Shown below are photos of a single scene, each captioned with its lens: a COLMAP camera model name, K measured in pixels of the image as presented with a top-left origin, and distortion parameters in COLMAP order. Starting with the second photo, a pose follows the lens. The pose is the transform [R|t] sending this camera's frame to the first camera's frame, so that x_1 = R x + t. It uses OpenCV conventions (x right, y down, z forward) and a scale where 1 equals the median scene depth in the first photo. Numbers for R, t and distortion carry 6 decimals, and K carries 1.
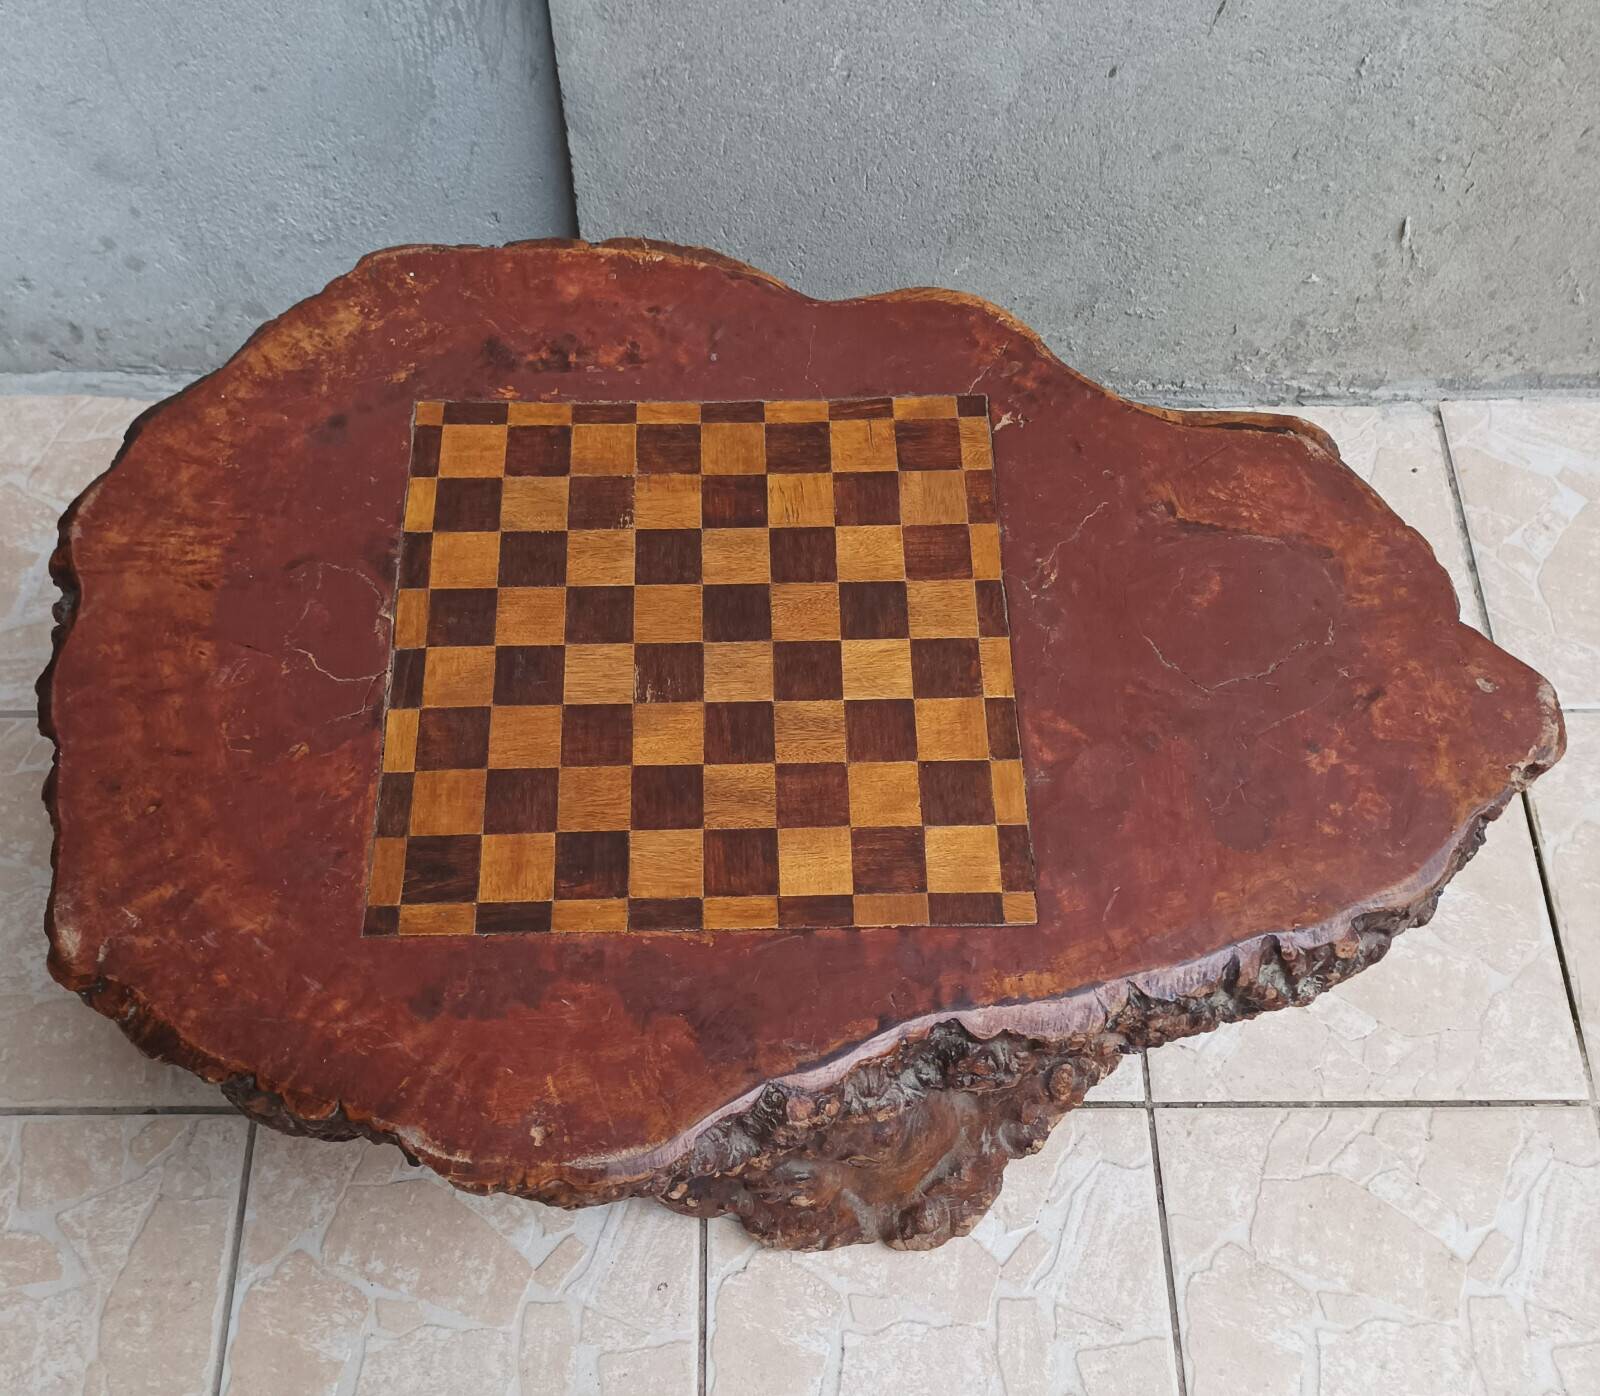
lens RADIAL K [[1662.7, 0, 763.5], [0, 1662.7, 767.4], [0, 0, 1]] dist [0.022034, -0.009379]
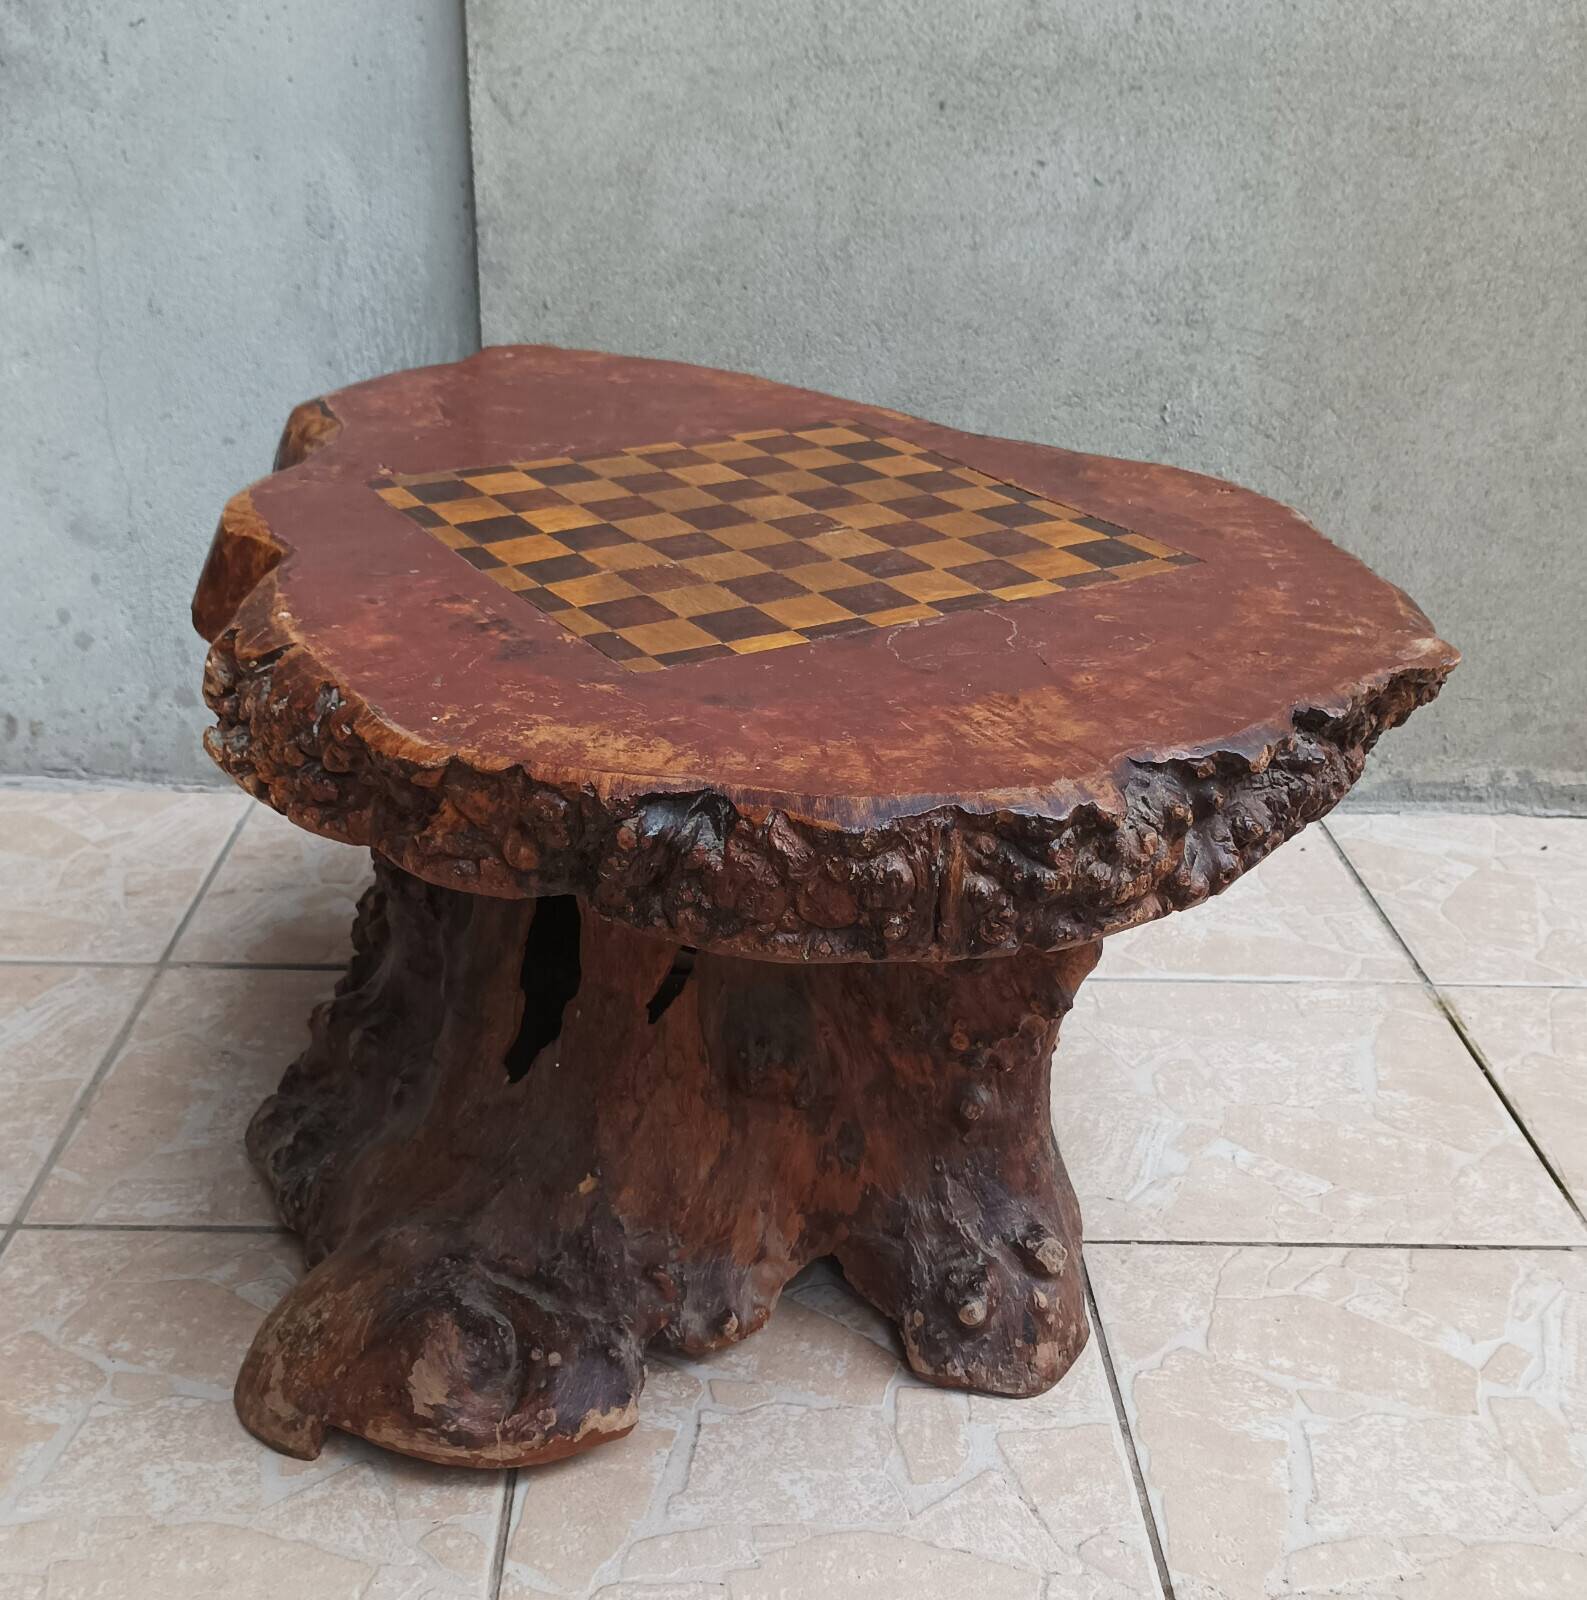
lens RADIAL K [[1845.7, 0, 731.2], [0, 1845.7, 927.1], [0, 0, 1]] dist [0.018236, -0.001328]
pose [[0.999885, 0.014977, -0.002486, 0.059749], [-0.013592, 0.810102, -0.586131, 0.649160], [-0.006764, 0.586097, 0.810212, 0.155016]]
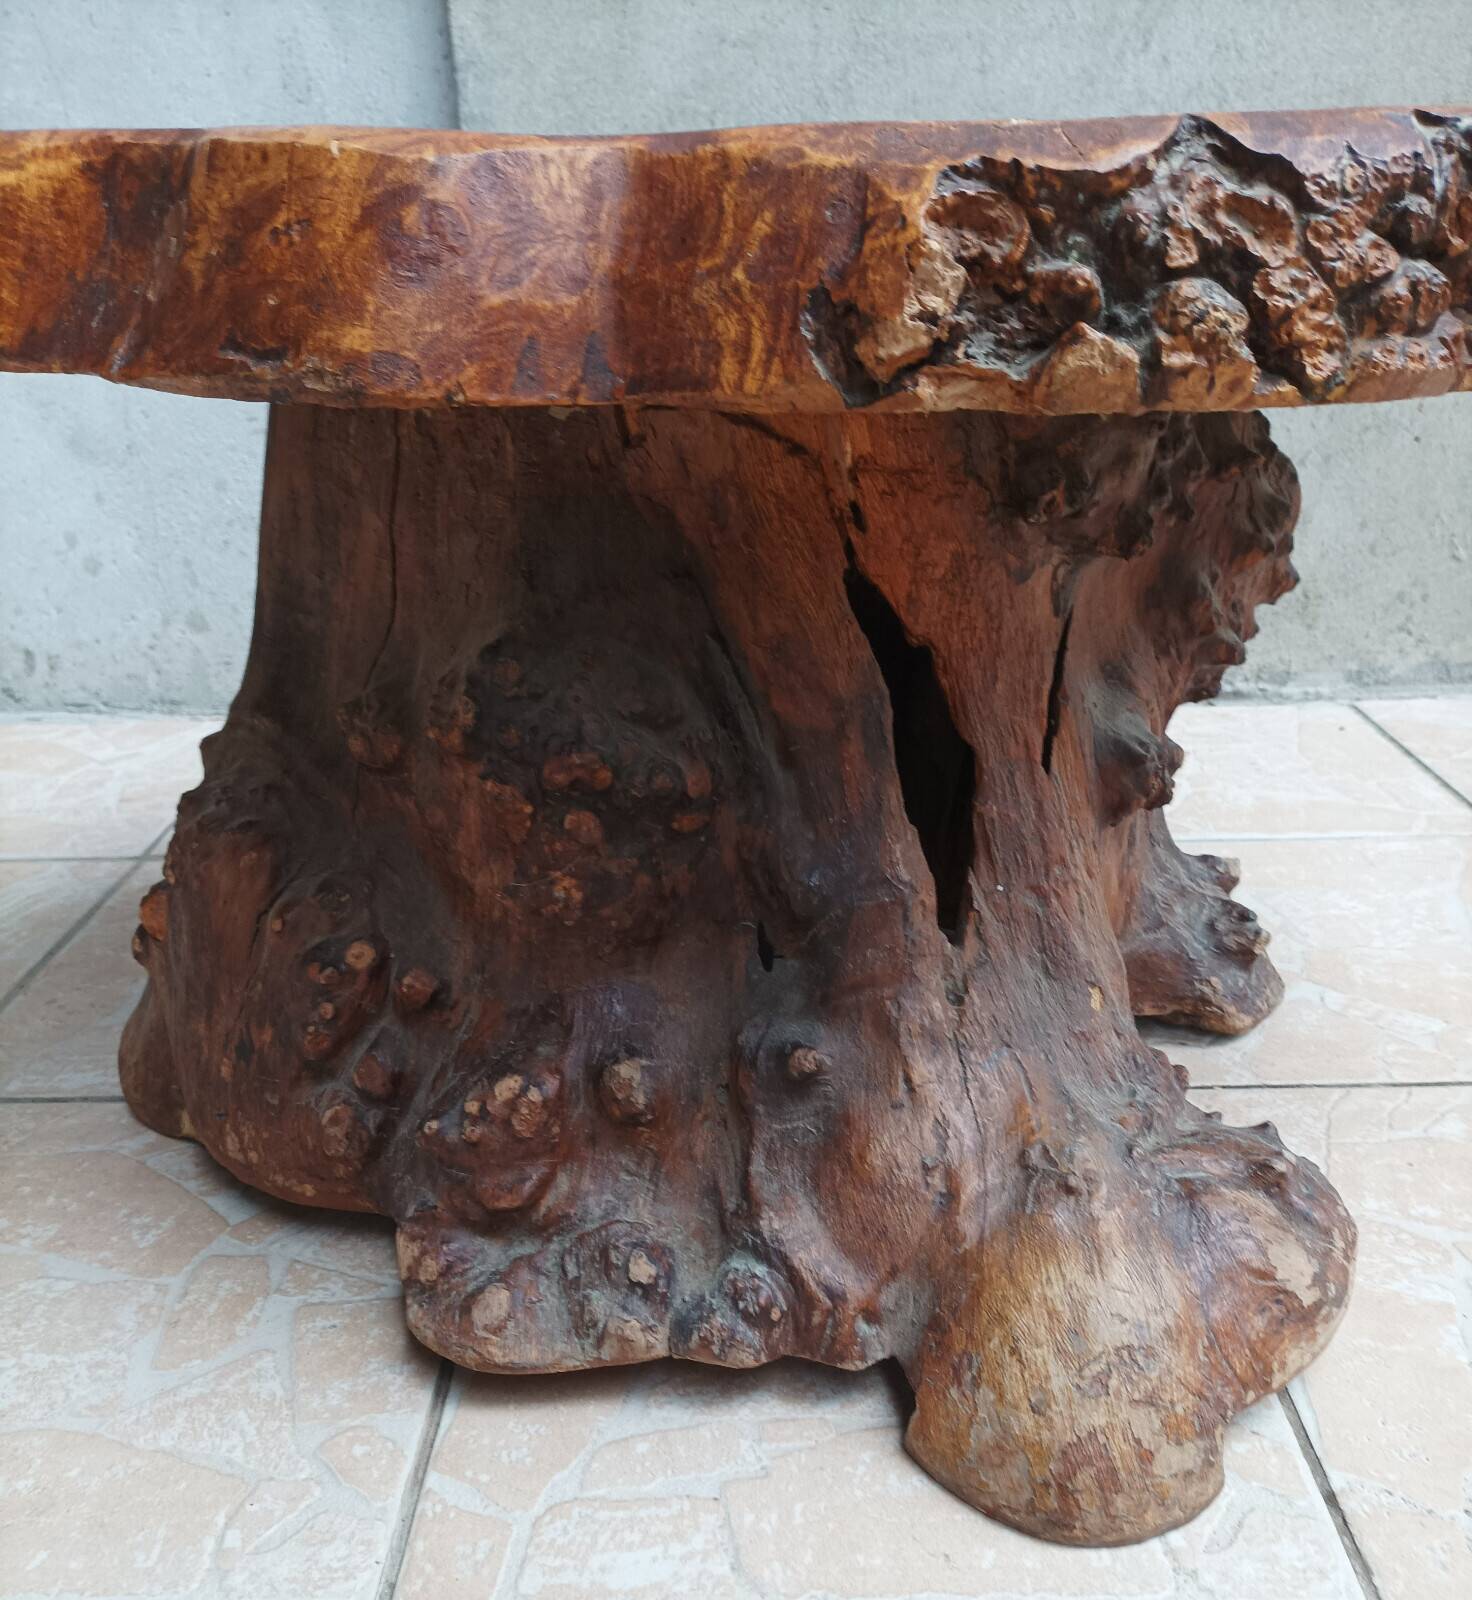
lens RADIAL K [[1472.6, 0, 728.0], [0, 1472.6, 966.9], [0, 0, 1]] dist [0.009807, -0.007545]
pose [[0.999153, -0.014032, -0.038686, 0.081304], [-0.011809, 0.802769, -0.596173, 0.558775], [0.039421, 0.596124, 0.801924, 0.476597]]
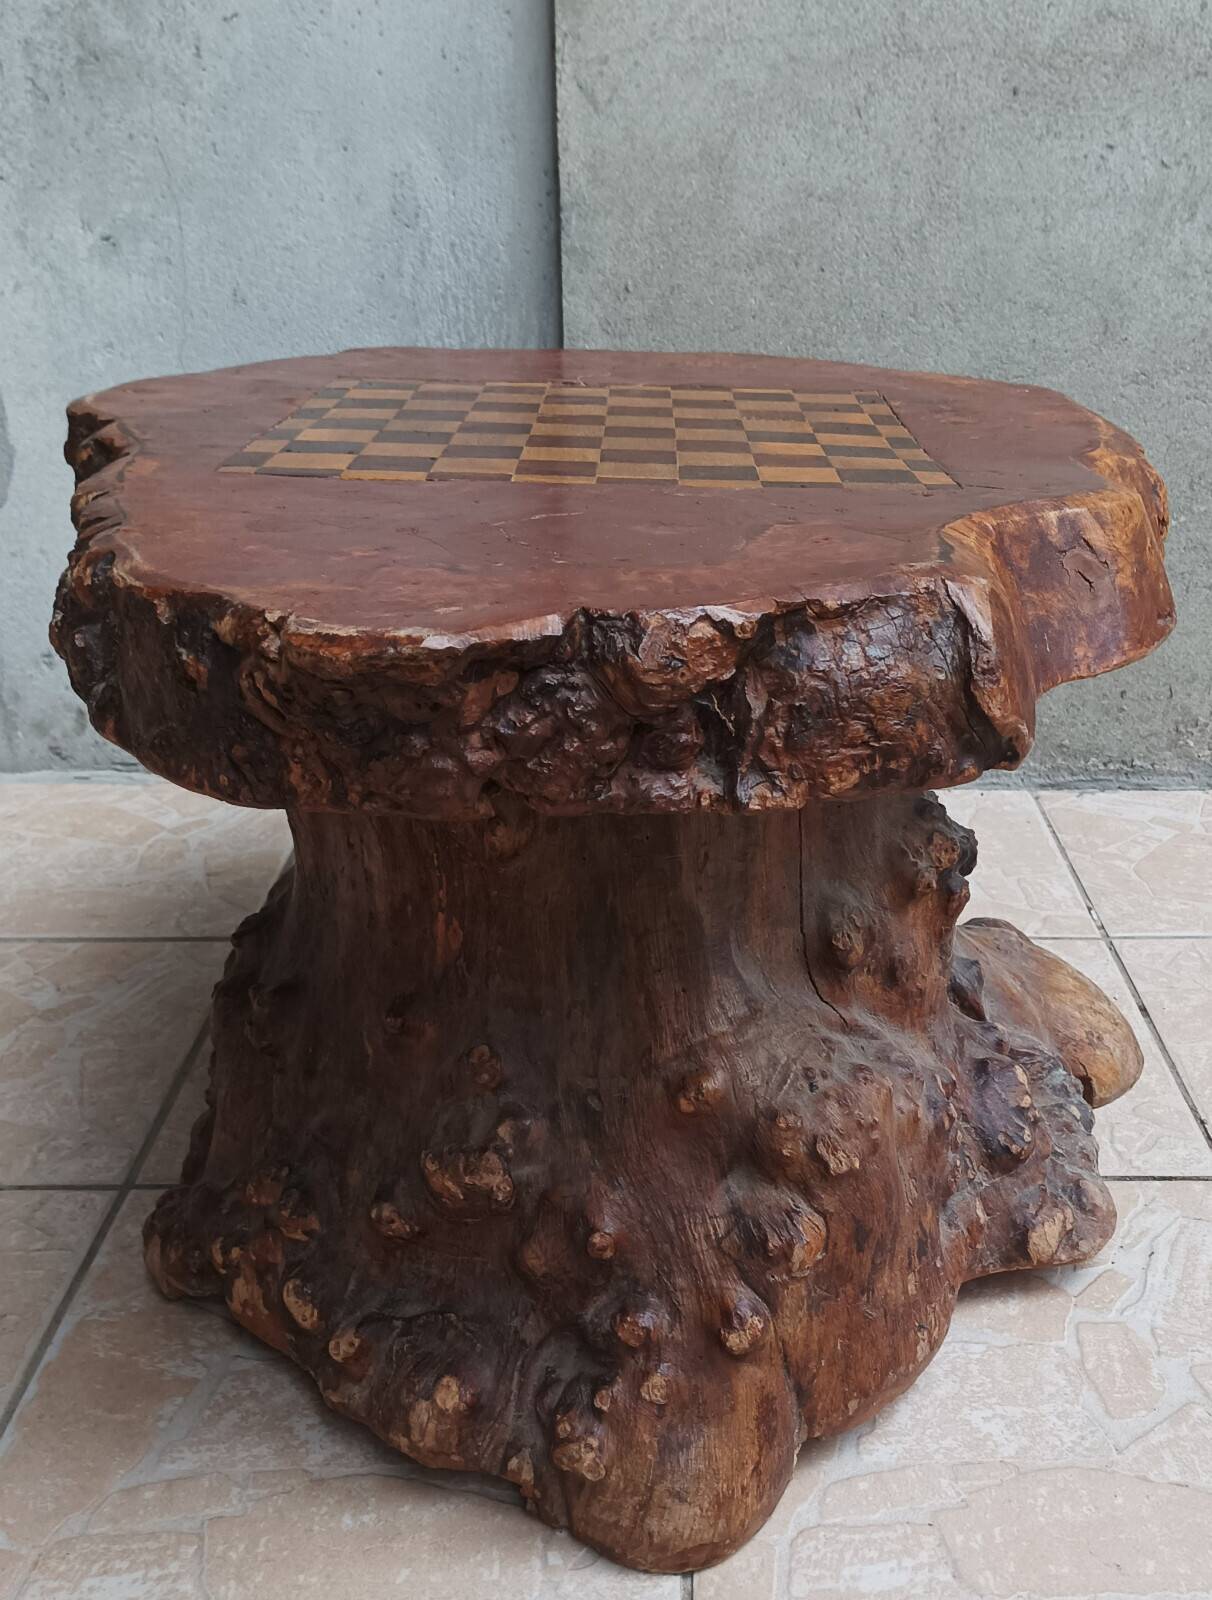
lens RADIAL K [[1752.7, 0, 731.4], [0, 1752.7, 864.5], [0, 0, 1]] dist [0.013808, -0.004942]
pose [[0.999719, -0.001461, 0.023657, -0.033959], [0.016363, 0.764607, -0.644289, 0.660910], [-0.017147, 0.644495, 0.764416, 0.254684]]
